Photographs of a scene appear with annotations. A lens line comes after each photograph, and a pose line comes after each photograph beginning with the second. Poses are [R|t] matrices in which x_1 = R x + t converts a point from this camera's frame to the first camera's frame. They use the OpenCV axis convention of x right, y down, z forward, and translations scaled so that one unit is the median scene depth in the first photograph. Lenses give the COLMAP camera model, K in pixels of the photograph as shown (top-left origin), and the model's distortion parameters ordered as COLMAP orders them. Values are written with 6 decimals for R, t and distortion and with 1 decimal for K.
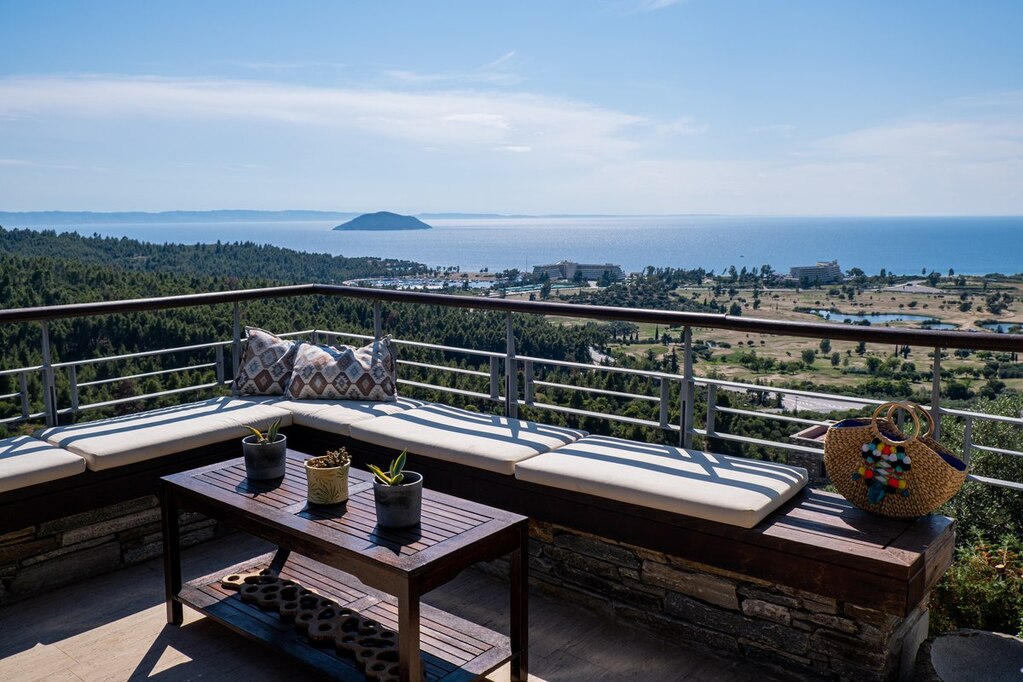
lens RADIAL K [[859.2, 0, 514.9], [0, 859.2, 335.2], [0, 0, 1]] dist [0.006968, -0.023655]
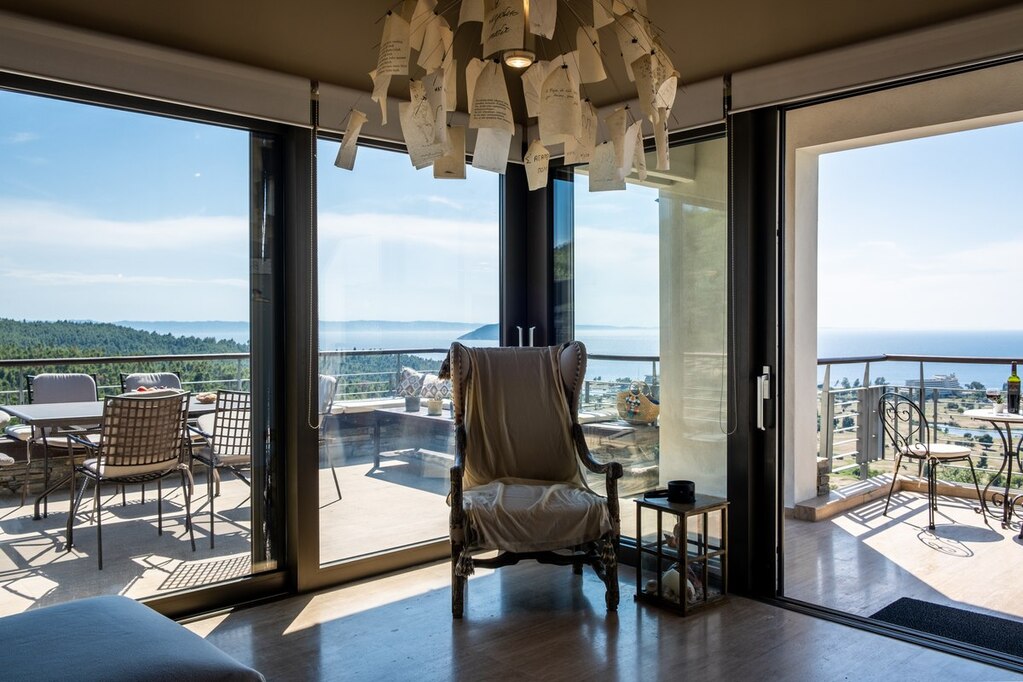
lens RADIAL K [[817.5, 0, 512.6], [0, 817.5, 337.6], [0, 0, 1]] dist [-0.008445, 0.011359]
pose [[0.990260, 0.007584, -0.139023, 0.282376], [-0.024858, 0.992103, -0.122940, 0.186225], [0.136993, 0.125198, 0.982628, -1.132807]]
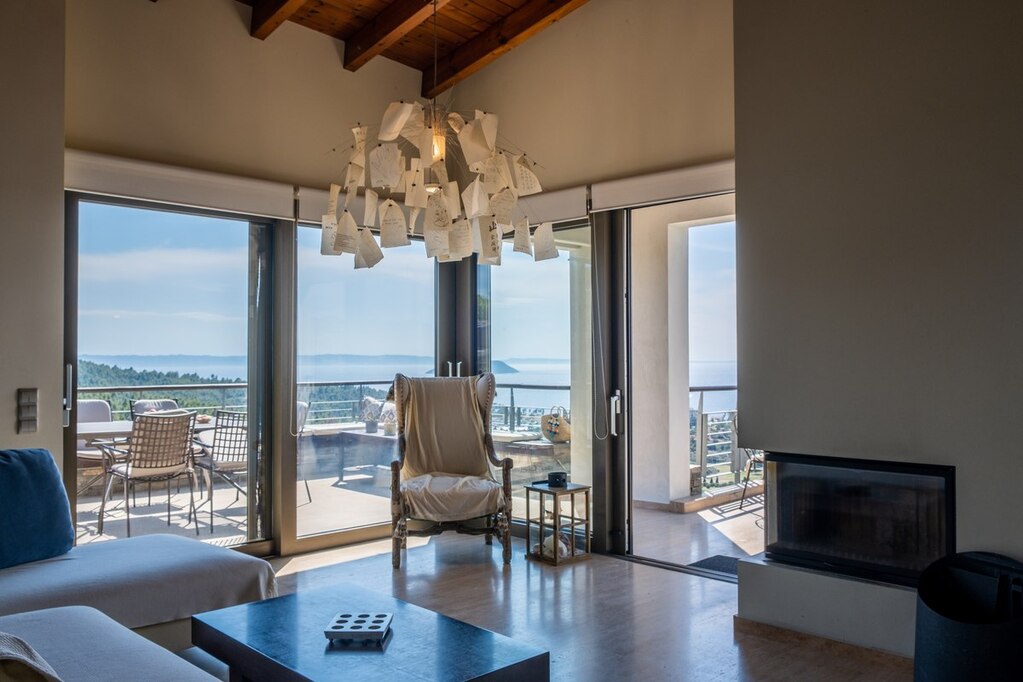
lens RADIAL K [[817.5, 0, 508.7], [0, 817.5, 341.4], [0, 0, 1]] dist [-0.008445, 0.011359]
pose [[0.994469, 0.002434, -0.105003, 0.526607], [-0.019312, 0.986925, -0.160020, 0.281496], [0.103240, 0.161162, 0.981513, -1.865683]]
